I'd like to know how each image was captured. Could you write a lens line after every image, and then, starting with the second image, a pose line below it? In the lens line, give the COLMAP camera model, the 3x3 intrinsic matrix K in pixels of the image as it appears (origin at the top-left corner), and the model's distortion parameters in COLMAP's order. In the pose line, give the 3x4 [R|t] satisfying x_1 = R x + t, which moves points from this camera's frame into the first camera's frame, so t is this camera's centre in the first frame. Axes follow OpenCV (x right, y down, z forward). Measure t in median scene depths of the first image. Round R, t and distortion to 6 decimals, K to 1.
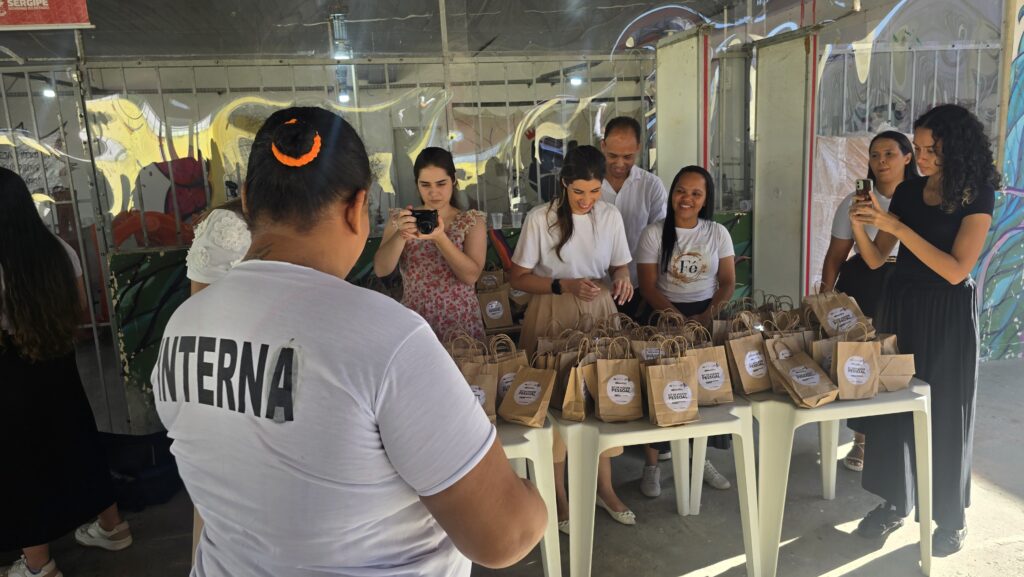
lens RADIAL K [[673.0, 0, 516.3], [0, 673.0, 280.3], [0, 0, 1]] dist [0.001398, 0.002089]
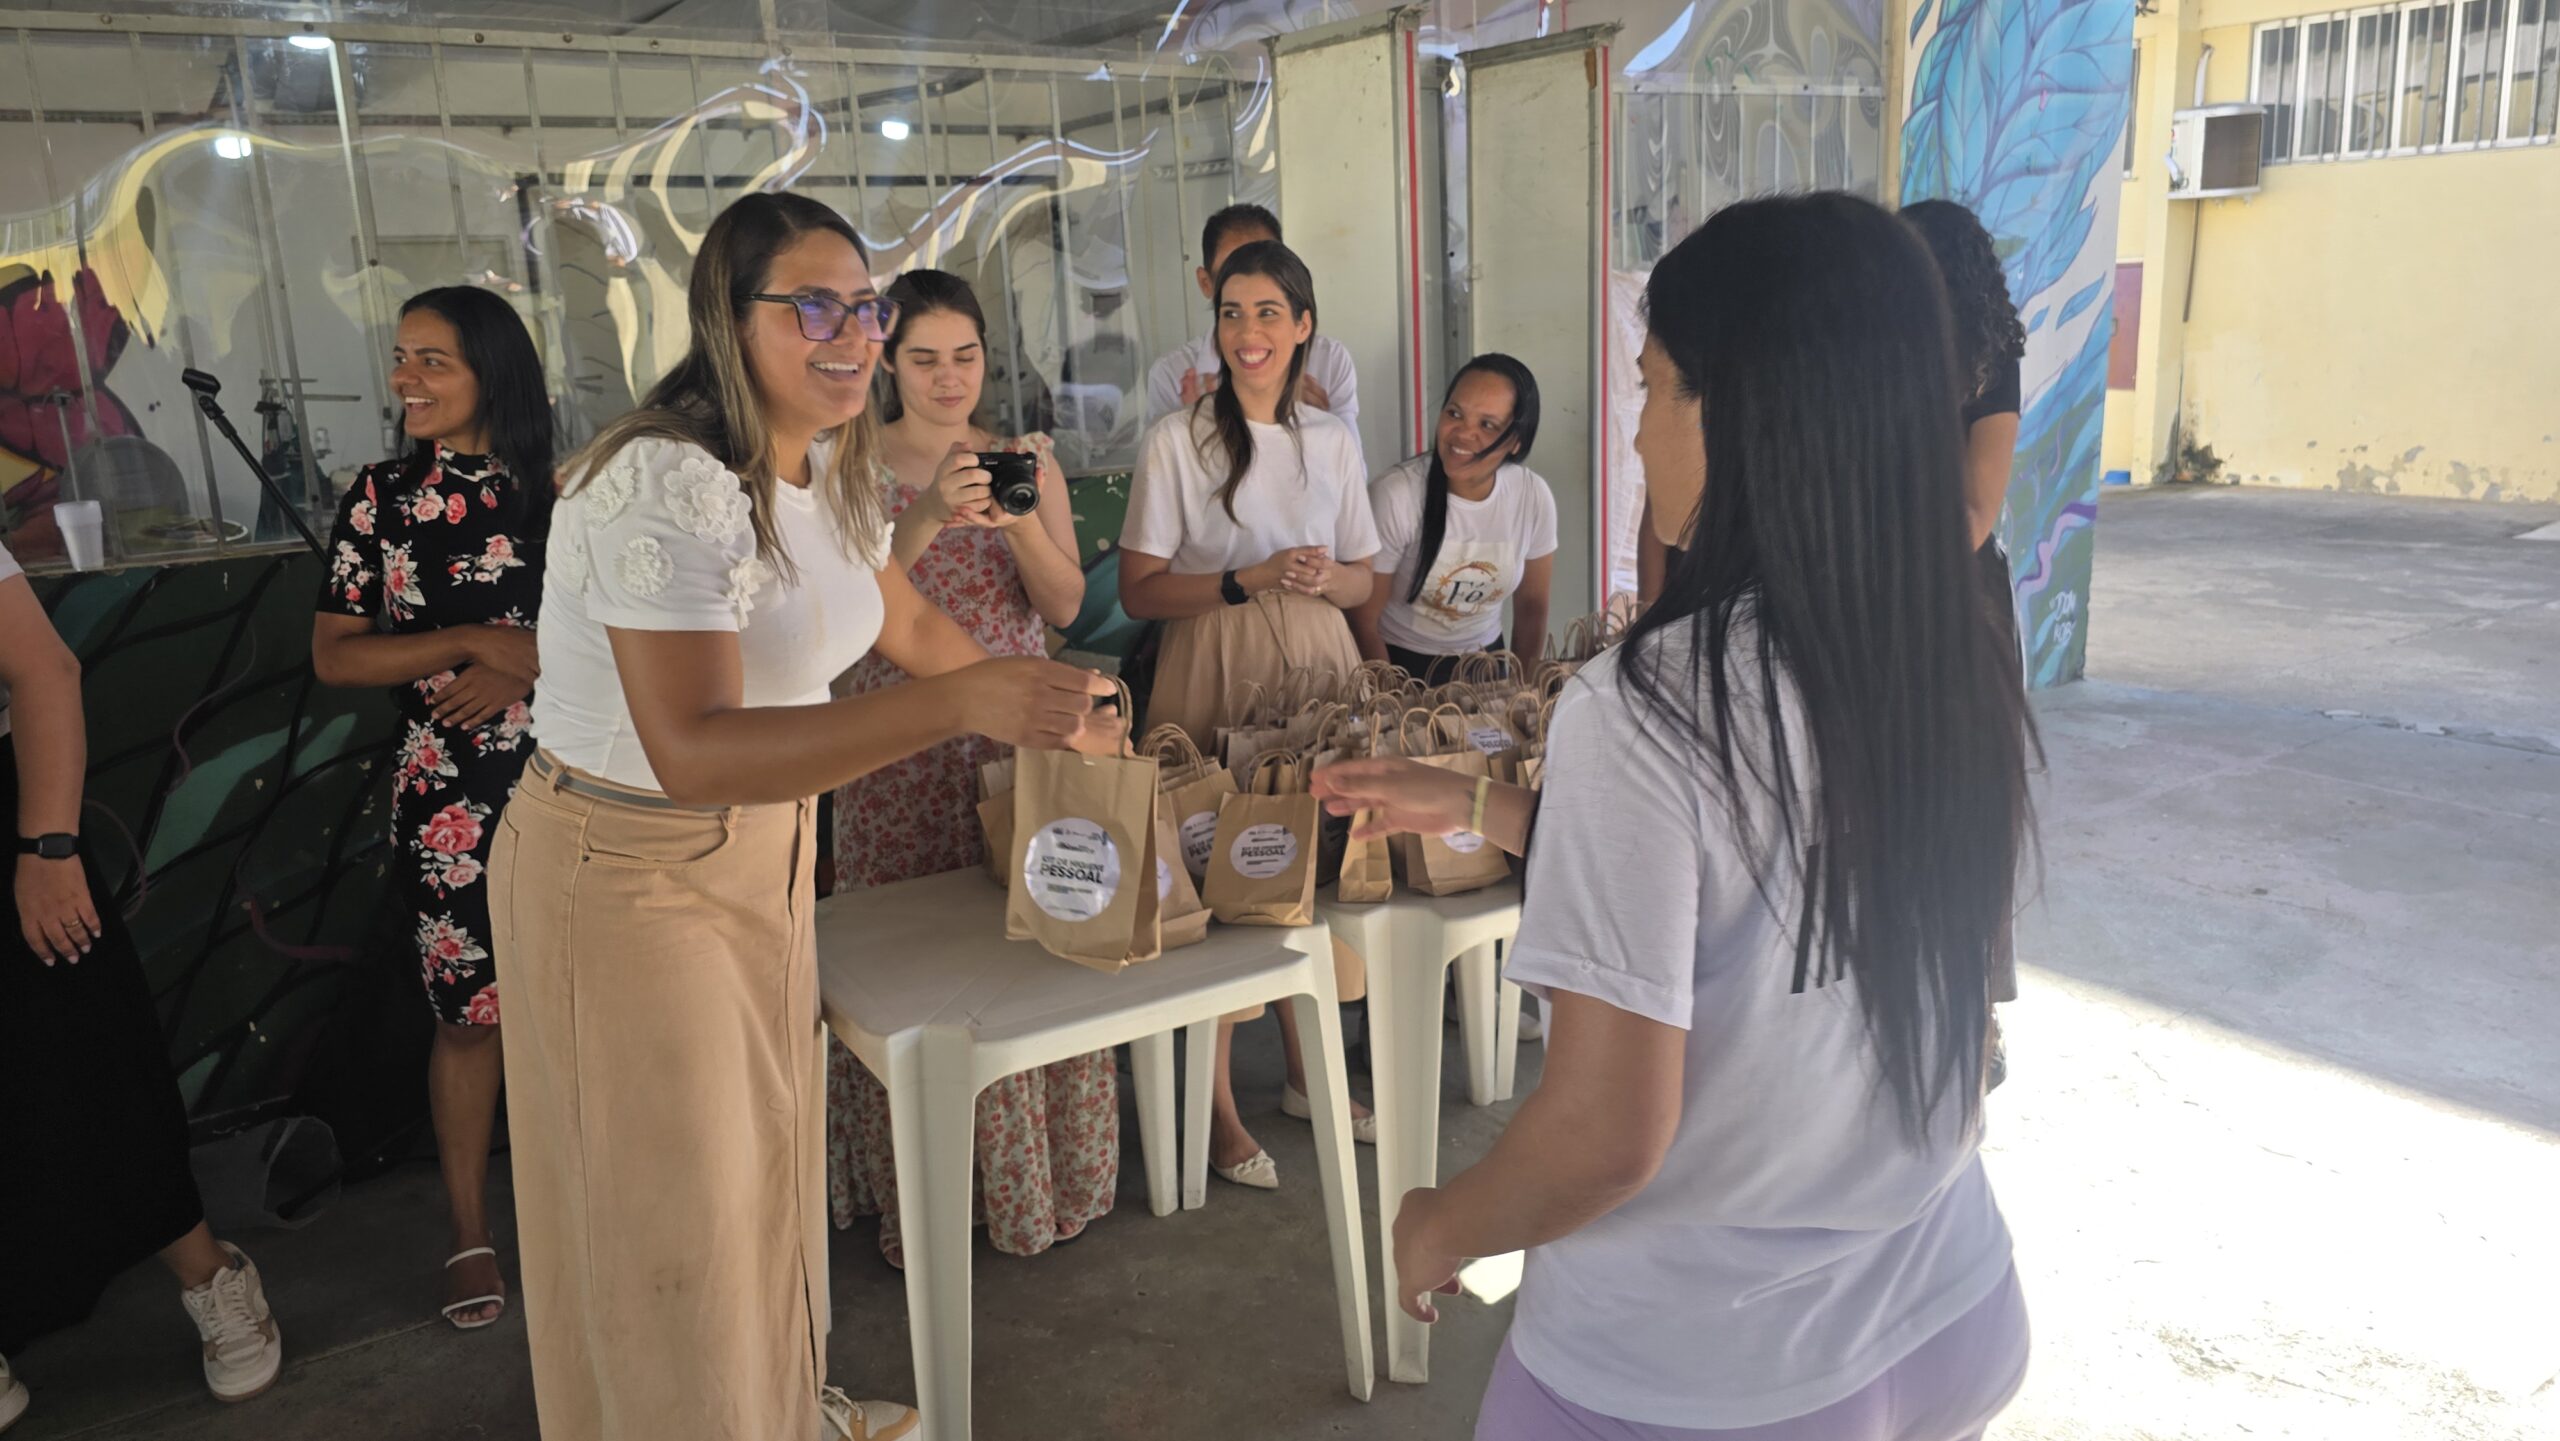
lens RADIAL K [[1762.4, 0, 1277.7], [0, 1762.4, 691.2], [0, 0, 1]] dist [0.058168, -0.089732]
pose [[0.920573, -0.077402, 0.382824, -0.255301], [0.072346, 0.996997, 0.027612, 0.022678], [-0.383812, 0.002277, 0.923409, -0.025774]]
